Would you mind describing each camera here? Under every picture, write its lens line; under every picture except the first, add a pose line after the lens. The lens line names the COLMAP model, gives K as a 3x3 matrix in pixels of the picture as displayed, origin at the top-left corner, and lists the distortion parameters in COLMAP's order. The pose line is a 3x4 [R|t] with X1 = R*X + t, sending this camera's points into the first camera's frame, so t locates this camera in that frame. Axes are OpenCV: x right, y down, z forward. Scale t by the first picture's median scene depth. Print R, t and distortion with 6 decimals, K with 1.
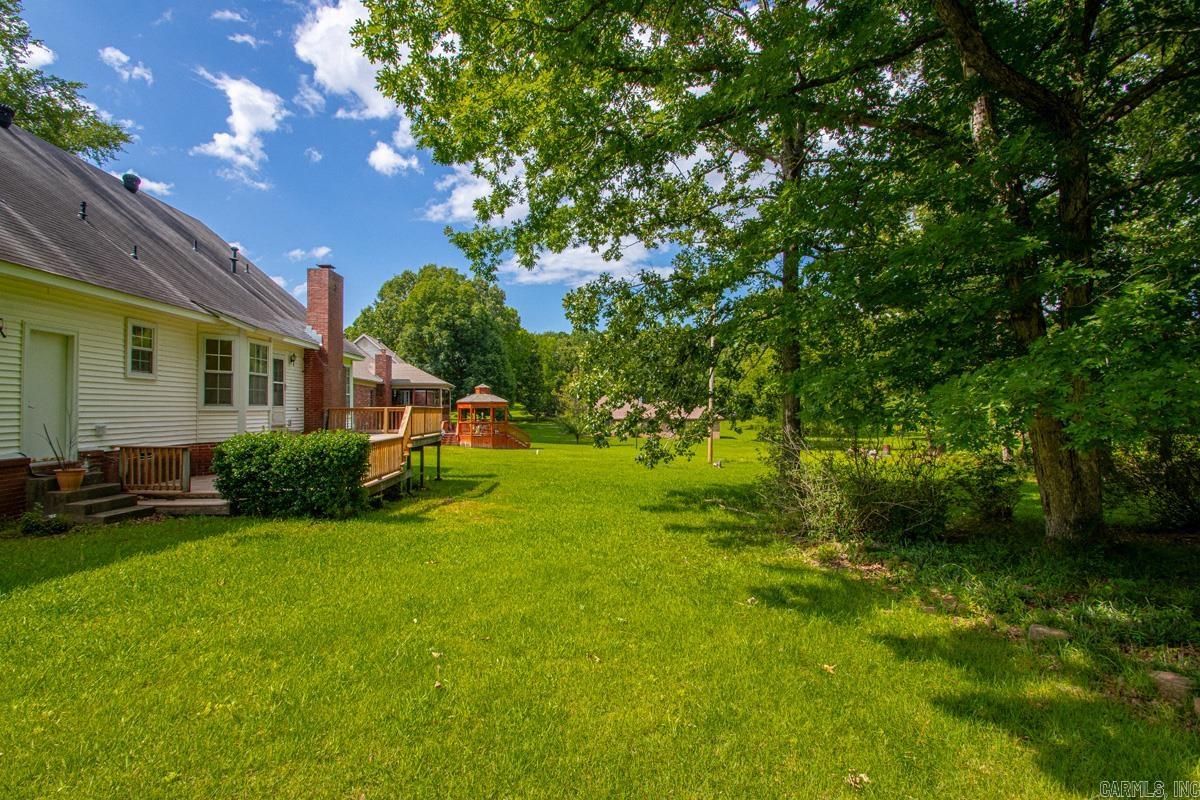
lens RADIAL K [[561.7, 0, 601.1], [0, 561.7, 408.8], [0, 0, 1]] dist [-0.004315, -0.011135]
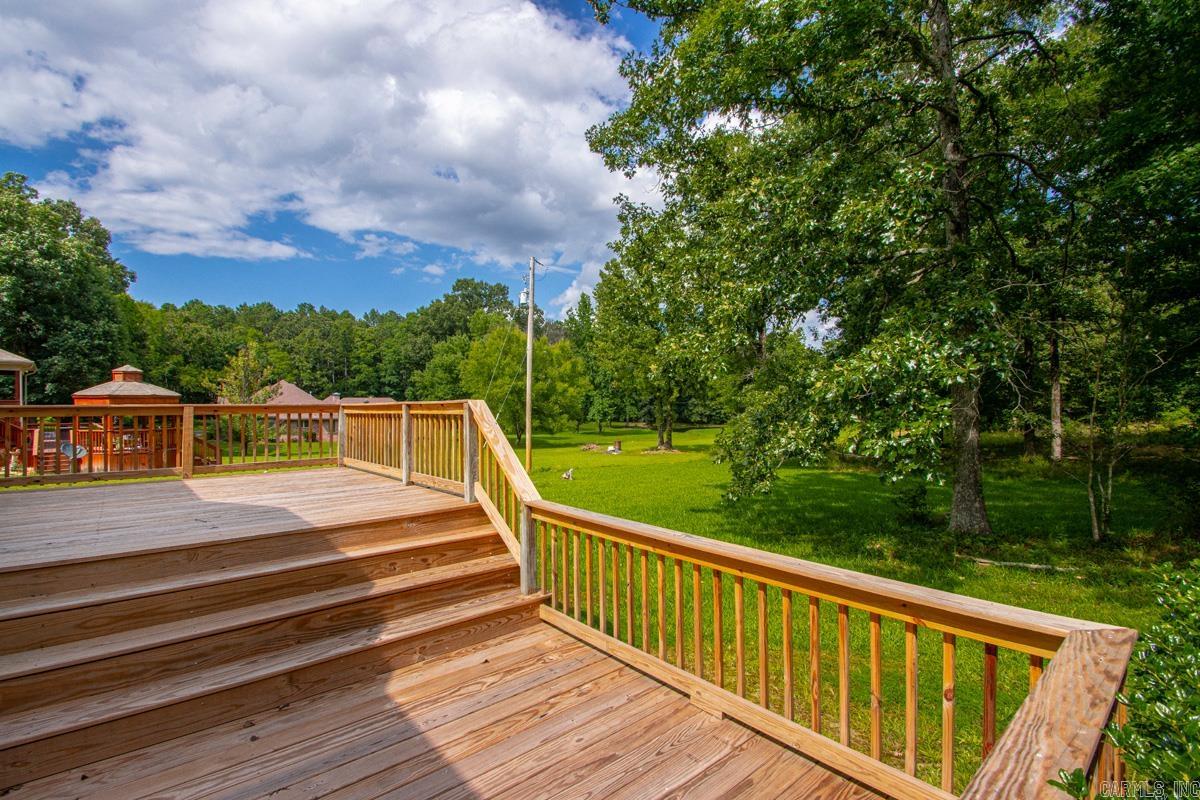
lens RADIAL K [[561.7, 0, 597.8], [0, 561.7, 405.7], [0, 0, 1]] dist [-0.004315, -0.011135]
pose [[0.809885, -0.002492, 0.586583, -0.113053], [0.002677, 0.999996, 0.000552, -0.000335], [-0.586582, 0.001123, 0.809889, 0.168698]]
